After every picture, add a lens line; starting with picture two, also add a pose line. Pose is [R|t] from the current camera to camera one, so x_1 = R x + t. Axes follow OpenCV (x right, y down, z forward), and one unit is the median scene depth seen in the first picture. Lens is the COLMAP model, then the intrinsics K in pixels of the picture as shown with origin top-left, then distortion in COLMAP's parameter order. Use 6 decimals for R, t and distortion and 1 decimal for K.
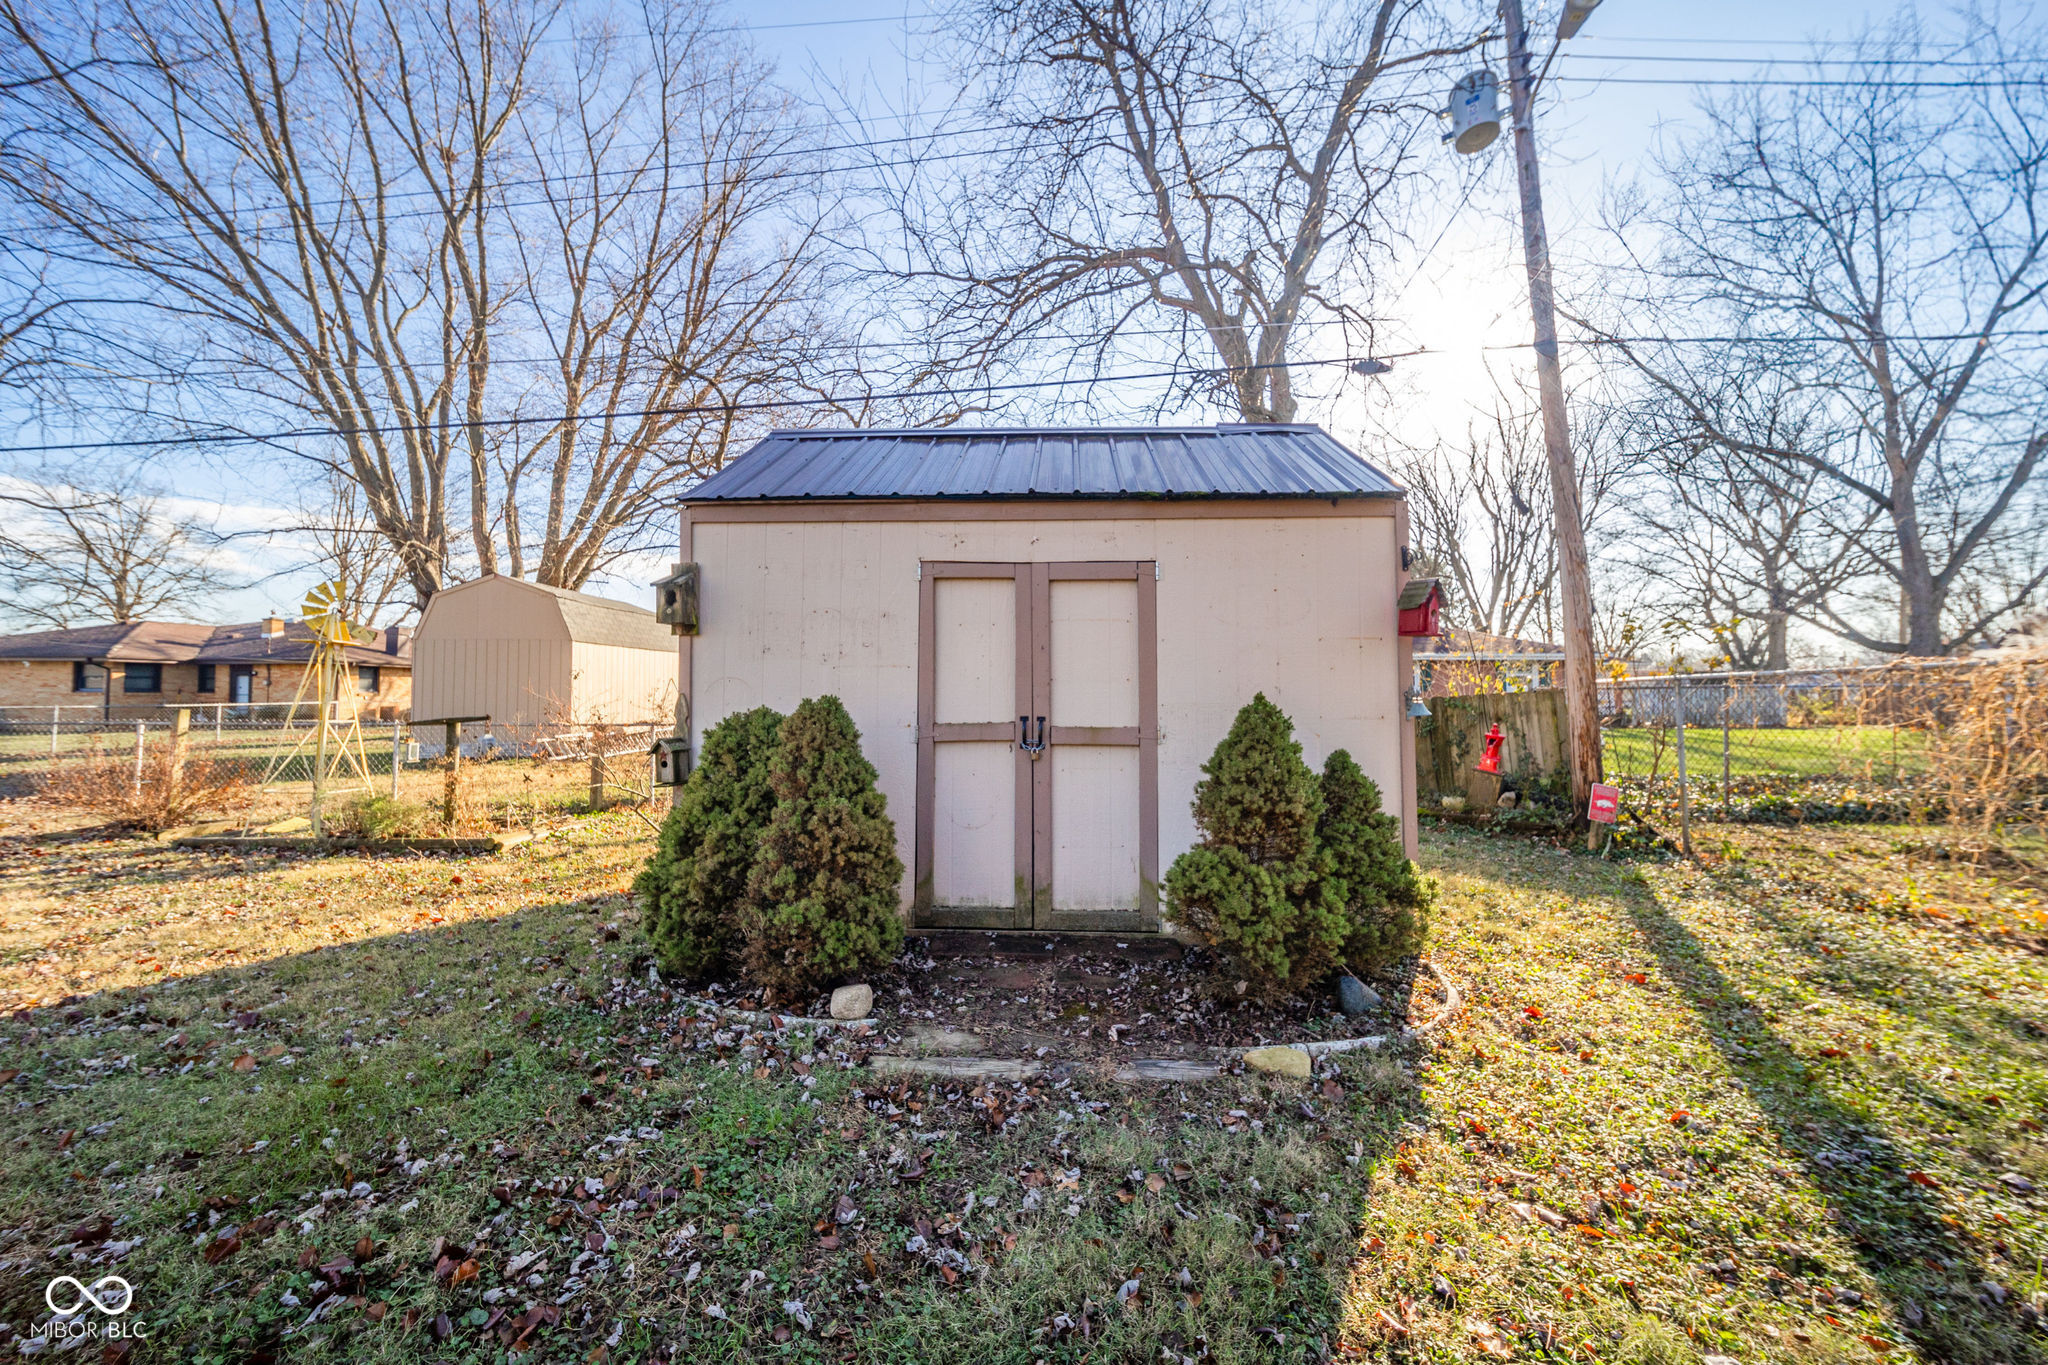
lens RADIAL K [[744.8, 0, 1002.6], [0, 744.8, 688.2], [0, 0, 1]] dist [0.001078, 0.000024]
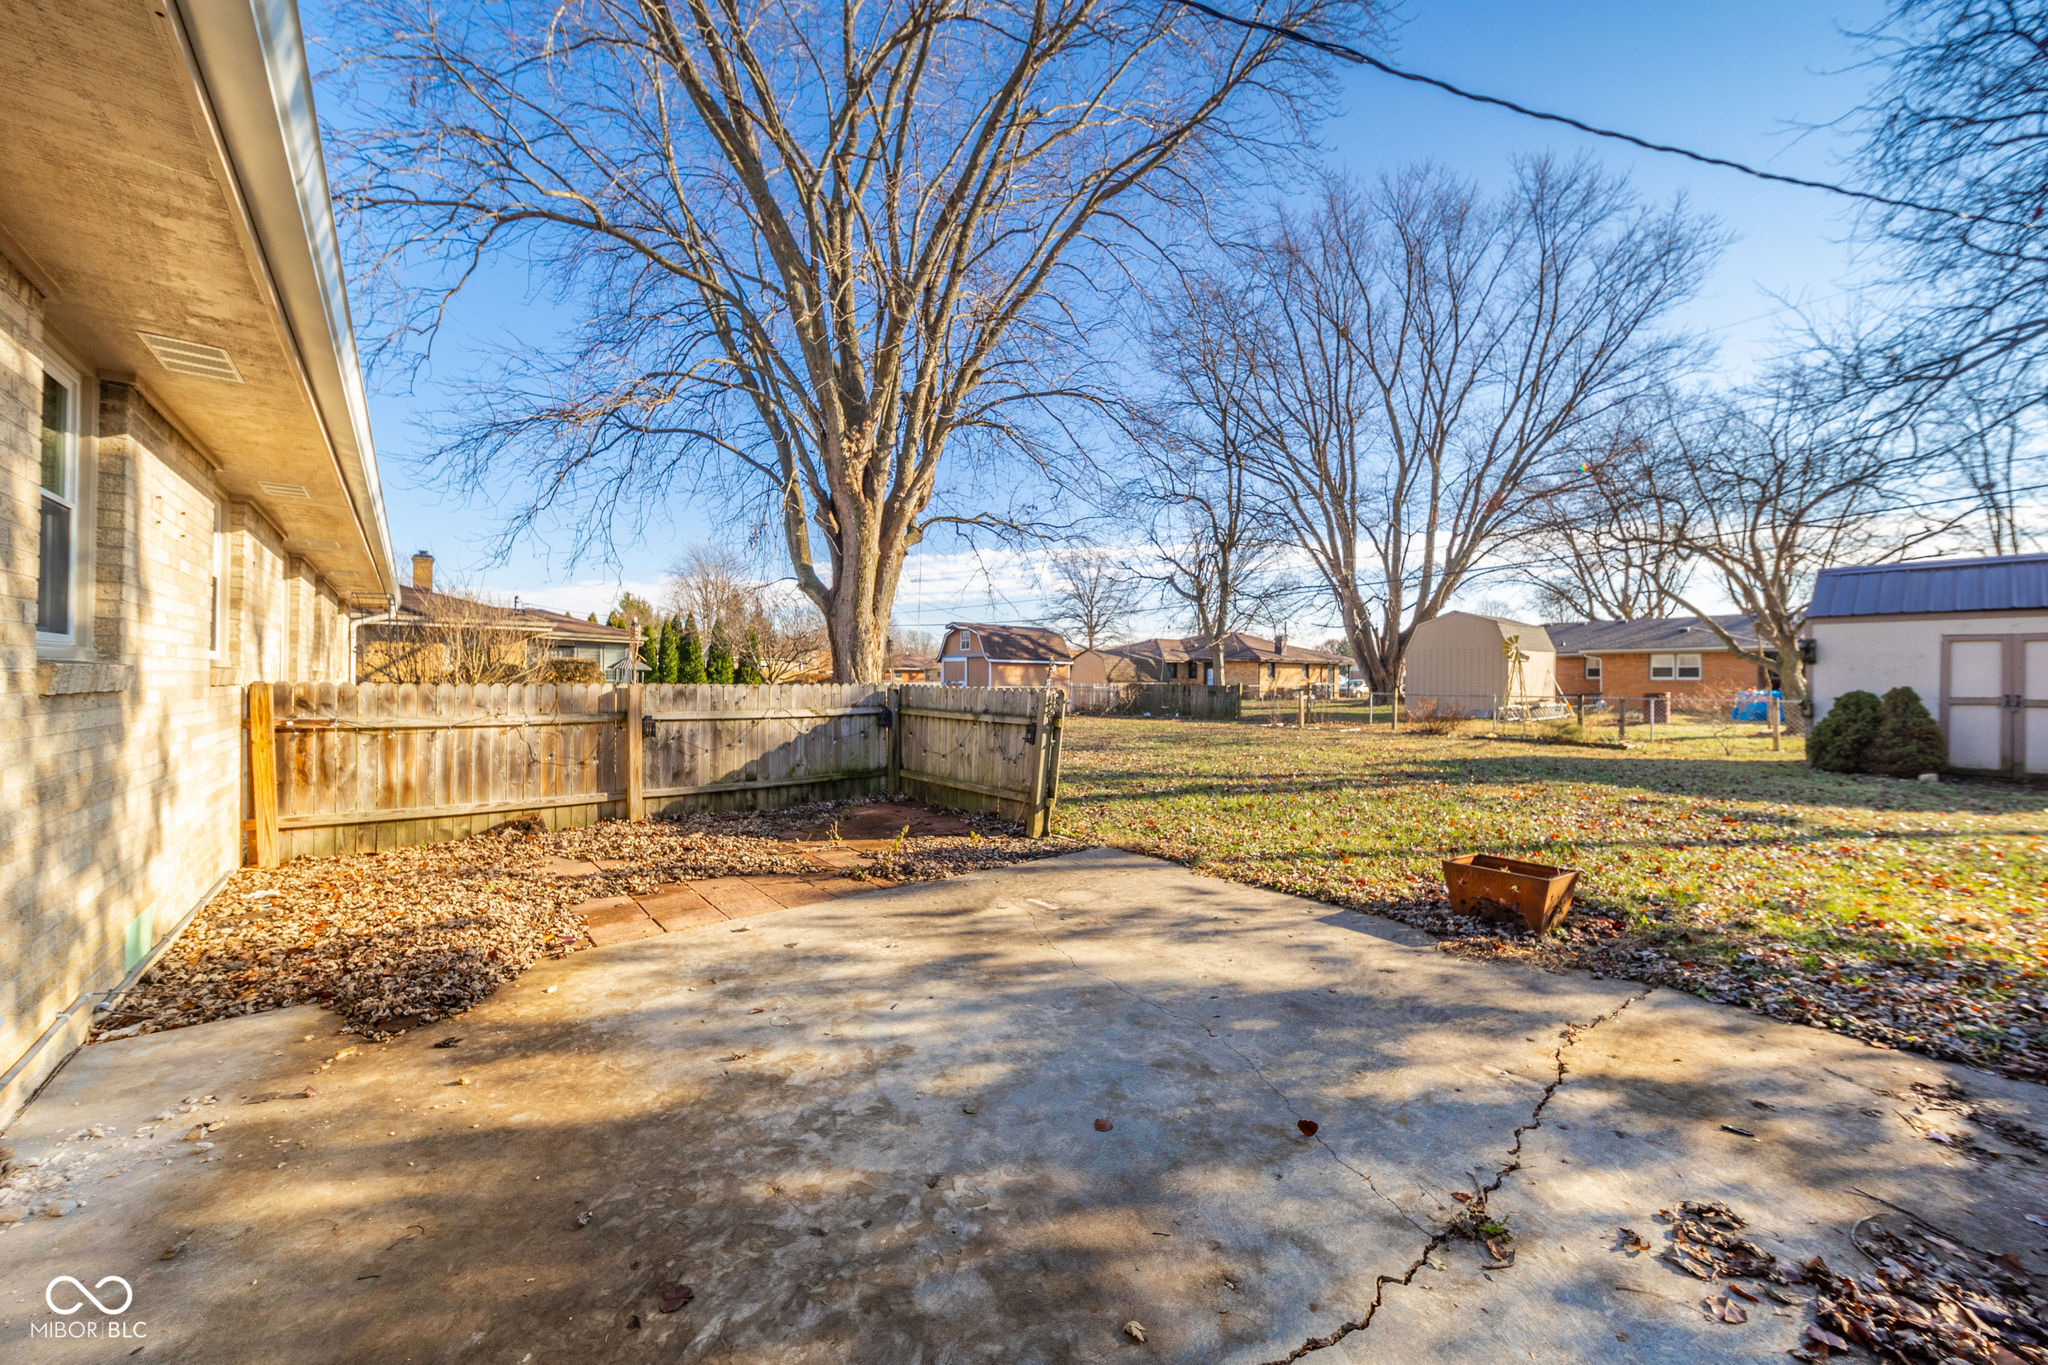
lens RADIAL K [[744.8, 0, 1002.6], [0, 744.8, 688.2], [0, 0, 1]] dist [0.001078, 0.000024]
pose [[0.667903, 0.001667, -0.744246, -0.369801], [0.019818, 0.999603, 0.020024, -0.100018], [0.743984, -0.028124, 0.667605, -3.290564]]
